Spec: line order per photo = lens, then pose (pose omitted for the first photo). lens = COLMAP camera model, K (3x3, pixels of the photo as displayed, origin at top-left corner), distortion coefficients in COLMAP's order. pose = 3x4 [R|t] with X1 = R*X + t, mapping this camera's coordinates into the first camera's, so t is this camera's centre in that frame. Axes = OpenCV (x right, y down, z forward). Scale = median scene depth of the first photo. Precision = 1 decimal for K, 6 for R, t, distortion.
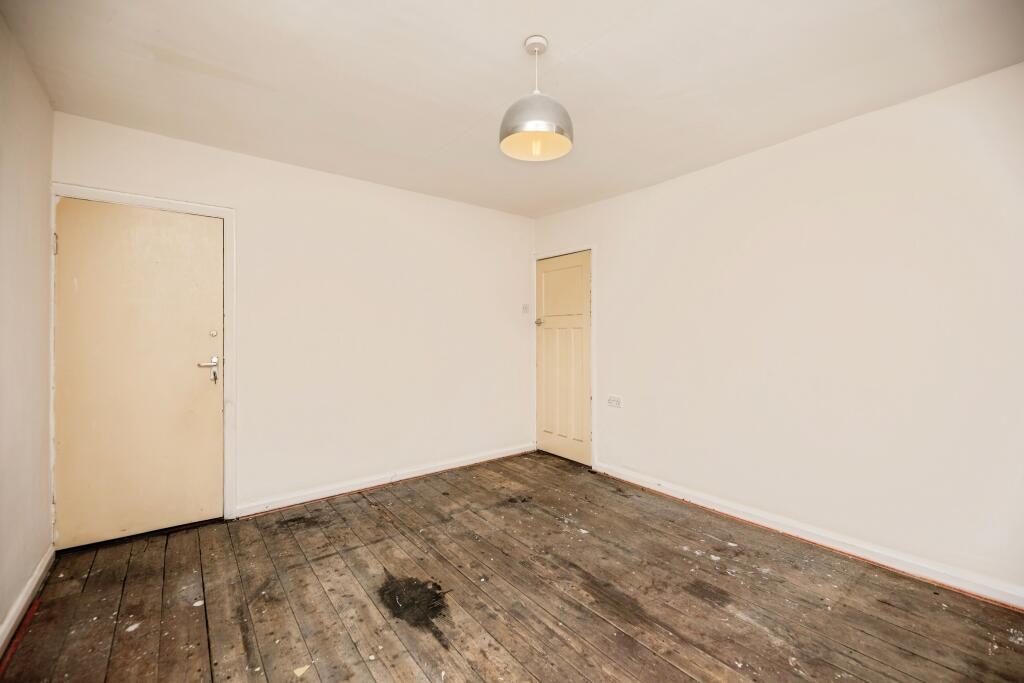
lens RADIAL K [[424.7, 0, 511.7], [0, 424.7, 337.2], [0, 0, 1]] dist [-0.015819, 0.000143]
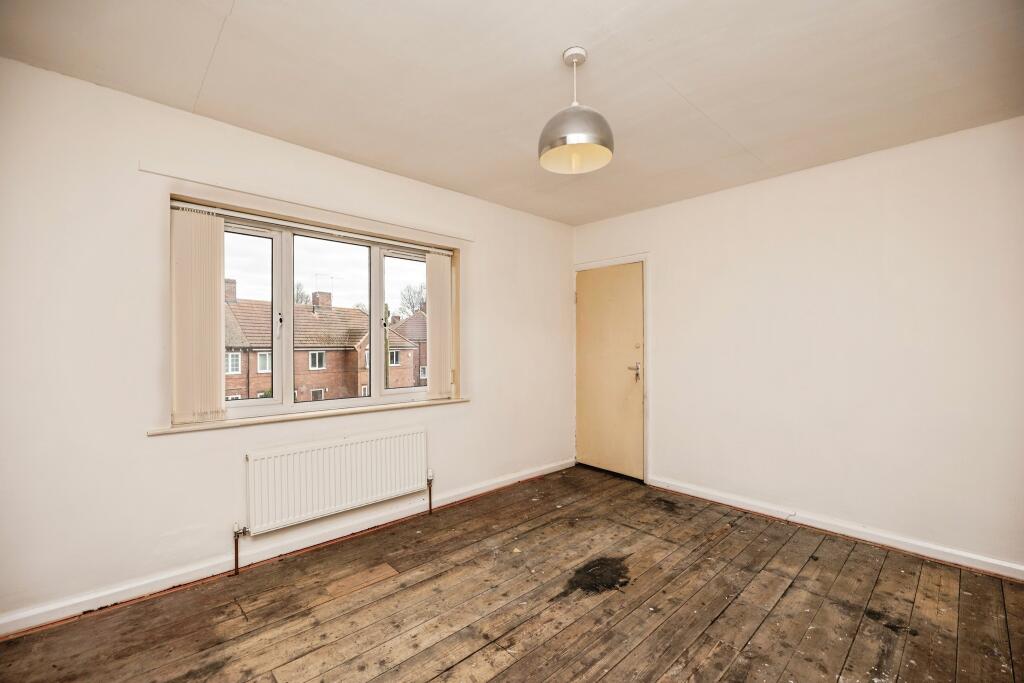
lens RADIAL K [[424.7, 0, 514.3], [0, 424.7, 341.9], [0, 0, 1]] dist [-0.015819, 0.000143]
pose [[0.090923, -0.000107, -0.995858, 0.699640], [-0.014552, 0.999893, -0.001436, -0.009903], [0.995752, 0.014622, 0.090911, 0.506752]]
